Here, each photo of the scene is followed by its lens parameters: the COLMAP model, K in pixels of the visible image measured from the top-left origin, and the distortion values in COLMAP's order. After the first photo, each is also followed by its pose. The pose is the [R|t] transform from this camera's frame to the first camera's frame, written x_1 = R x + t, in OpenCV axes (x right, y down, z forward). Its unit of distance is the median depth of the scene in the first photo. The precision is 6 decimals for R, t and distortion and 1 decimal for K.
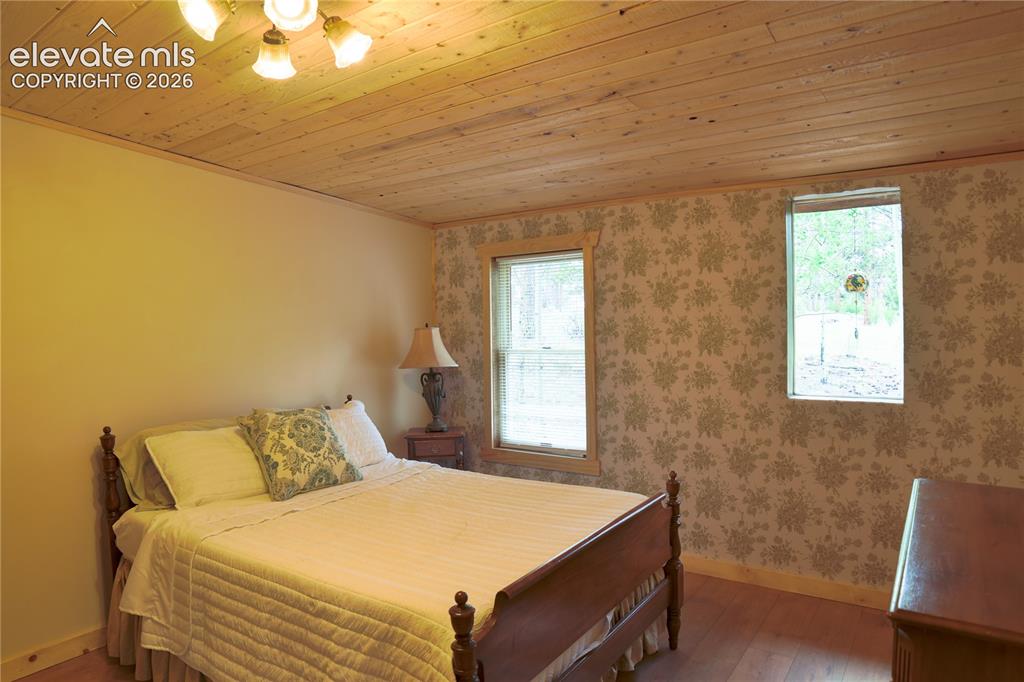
lens RADIAL K [[638.4, 0, 512.0], [0, 638.4, 341.0], [0, 0, 1]] dist [-0.127615, 0.060870]
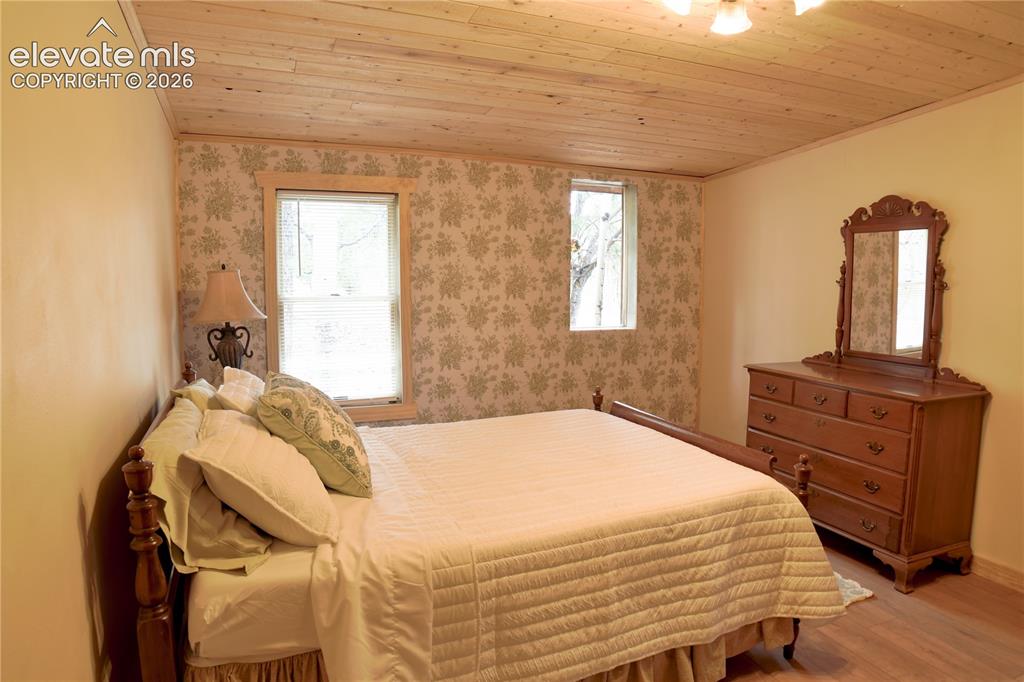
lens RADIAL K [[638.4, 0, 512.0], [0, 638.4, 341.0], [0, 0, 1]] dist [-0.127615, 0.060870]
pose [[0.523443, -0.064991, 0.849578, -0.726742], [0.001905, 0.997174, 0.075108, 0.011062], [-0.852059, -0.037696, 0.522087, 0.366783]]
